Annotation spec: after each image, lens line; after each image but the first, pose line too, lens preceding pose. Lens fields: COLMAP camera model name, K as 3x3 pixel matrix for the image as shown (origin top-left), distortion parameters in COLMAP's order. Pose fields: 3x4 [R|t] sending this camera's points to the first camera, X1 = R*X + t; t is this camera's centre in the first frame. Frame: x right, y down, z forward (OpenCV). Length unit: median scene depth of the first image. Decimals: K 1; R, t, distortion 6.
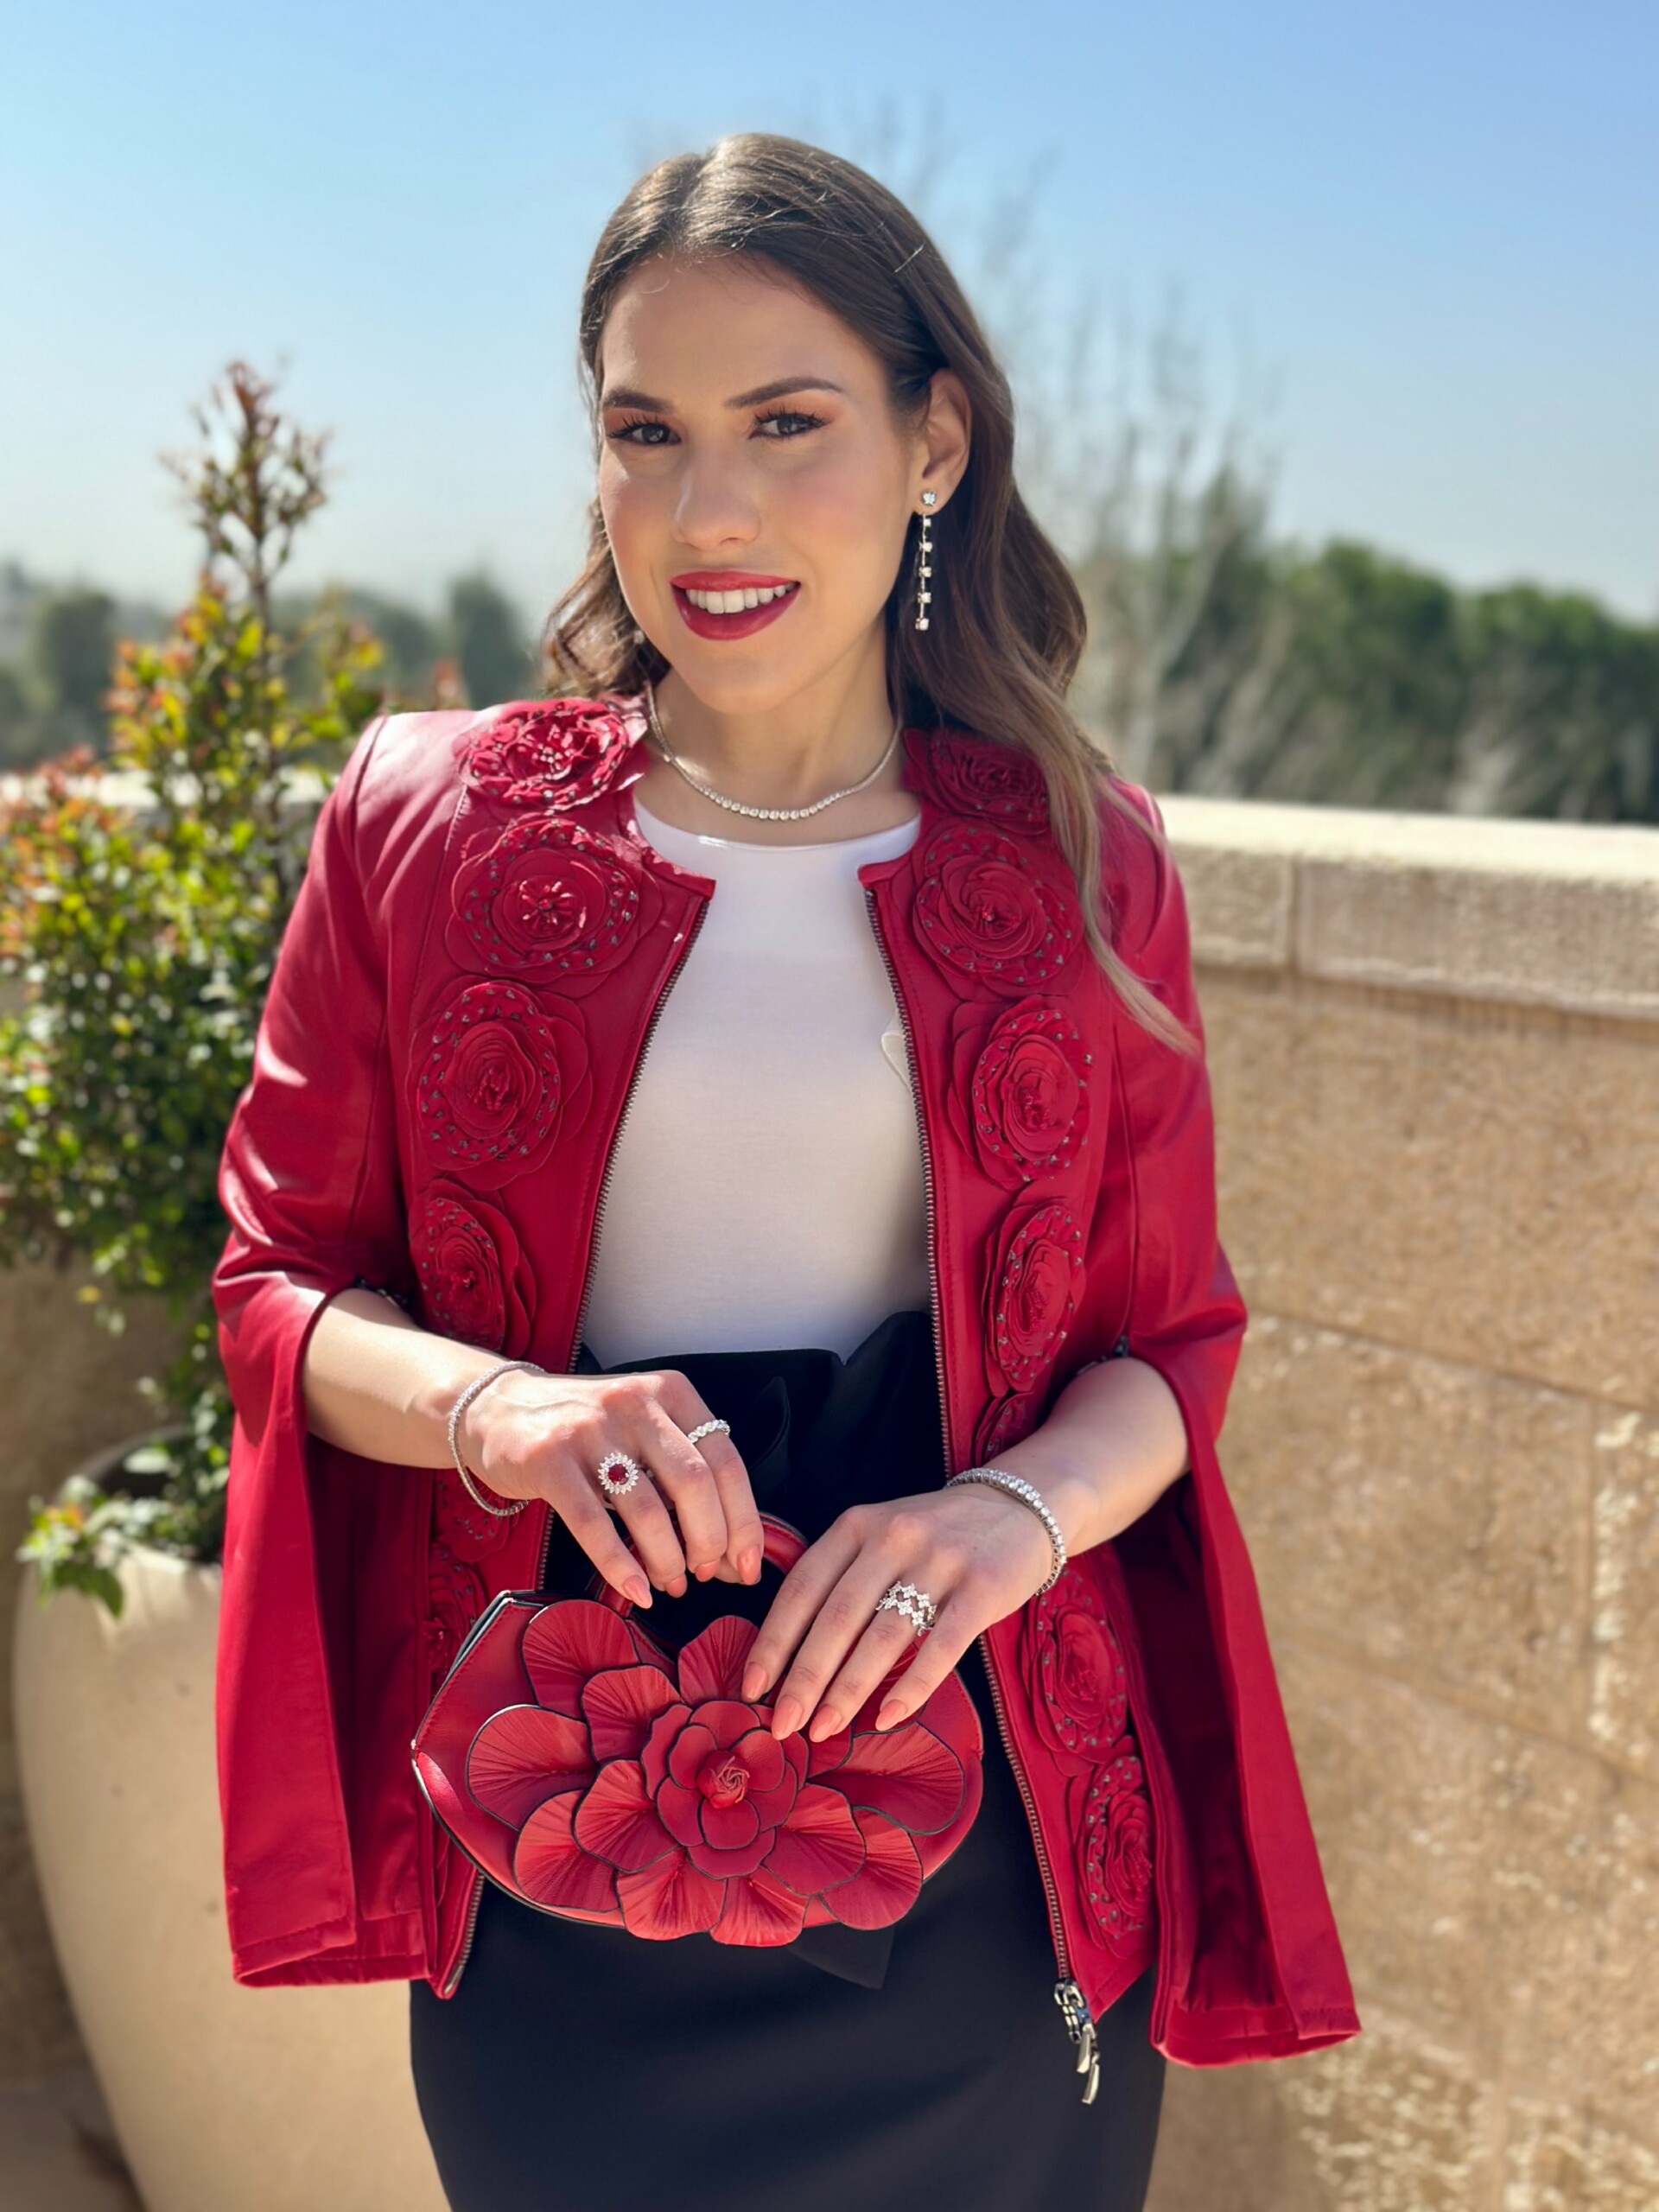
lens RADIAL K [[3093.6, 0, 829.5], [0, 3093.6, 1106.0], [0, 0, 1]] dist [1.262163, -8.059306]
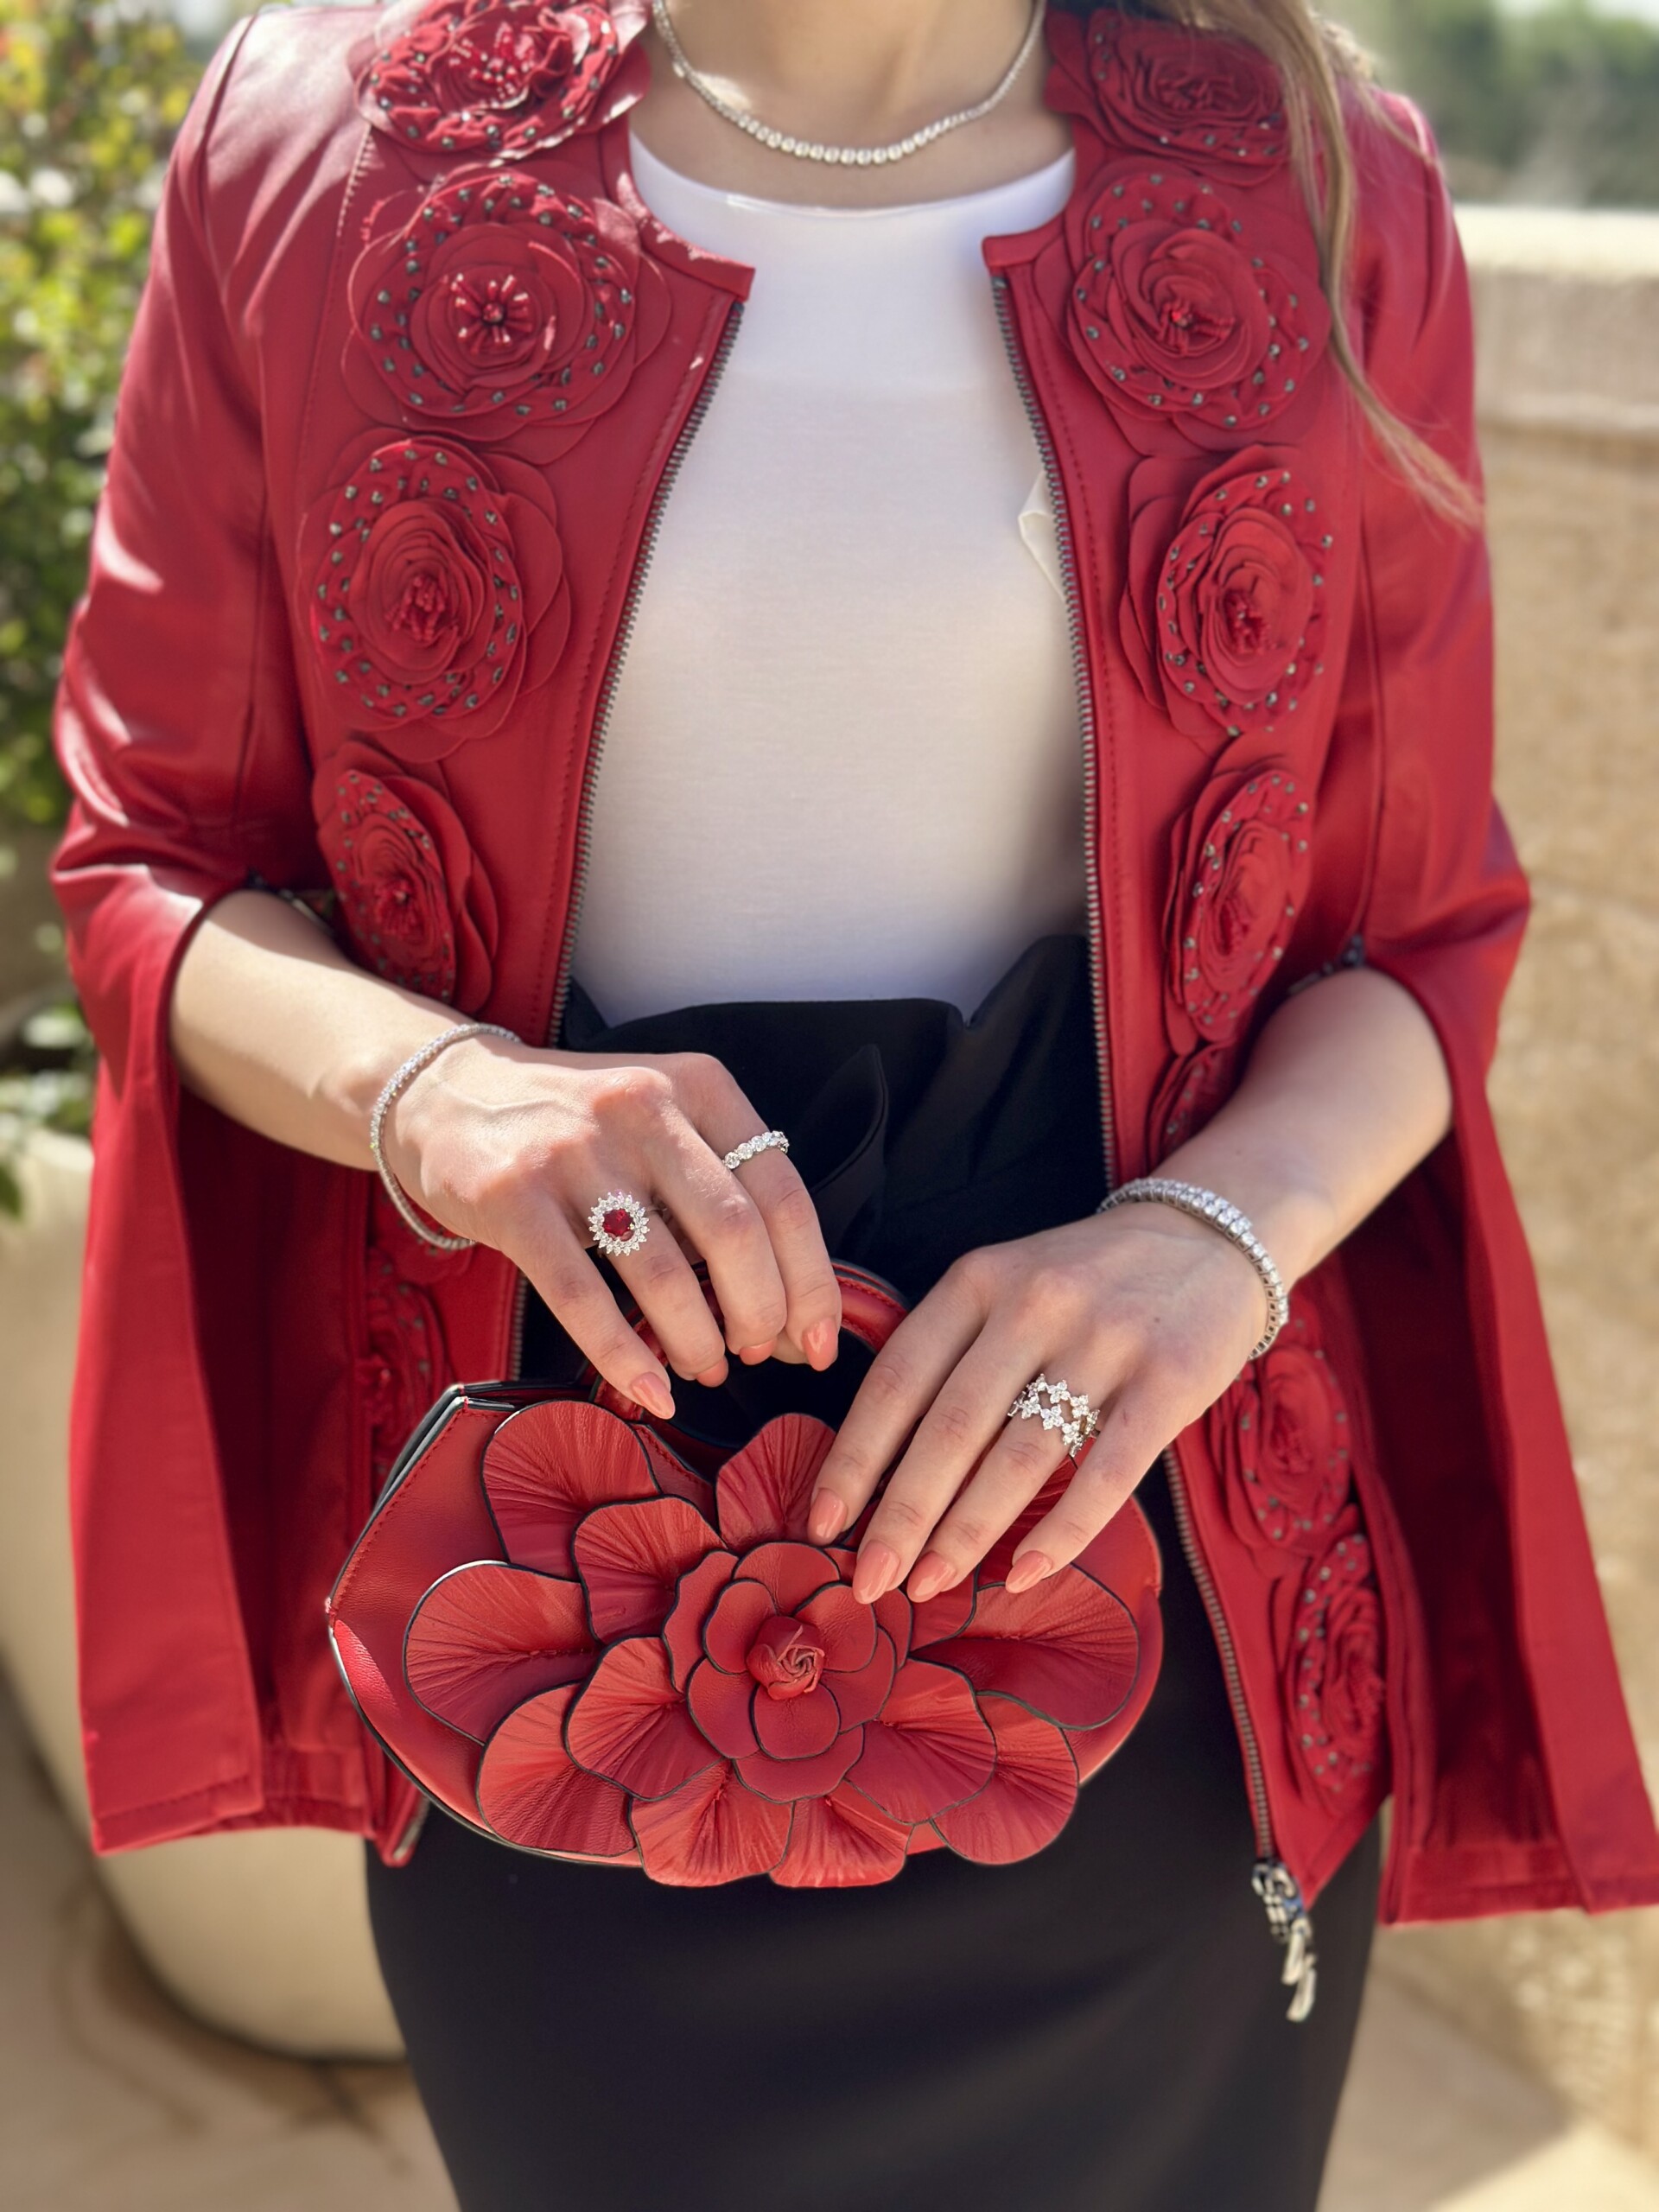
lens RADIAL K [[3169.7, 0, 829.5], [0, 3169.7, 1106.0], [0, 0, 1]] dist [0.227333, -0.781954]
pose [[0.999648, -0.003190, -0.026345, -0.004927], [0.008519, 0.978786, 0.204710, -0.039222], [0.025133, -0.204863, 0.978468, 0.327623]]
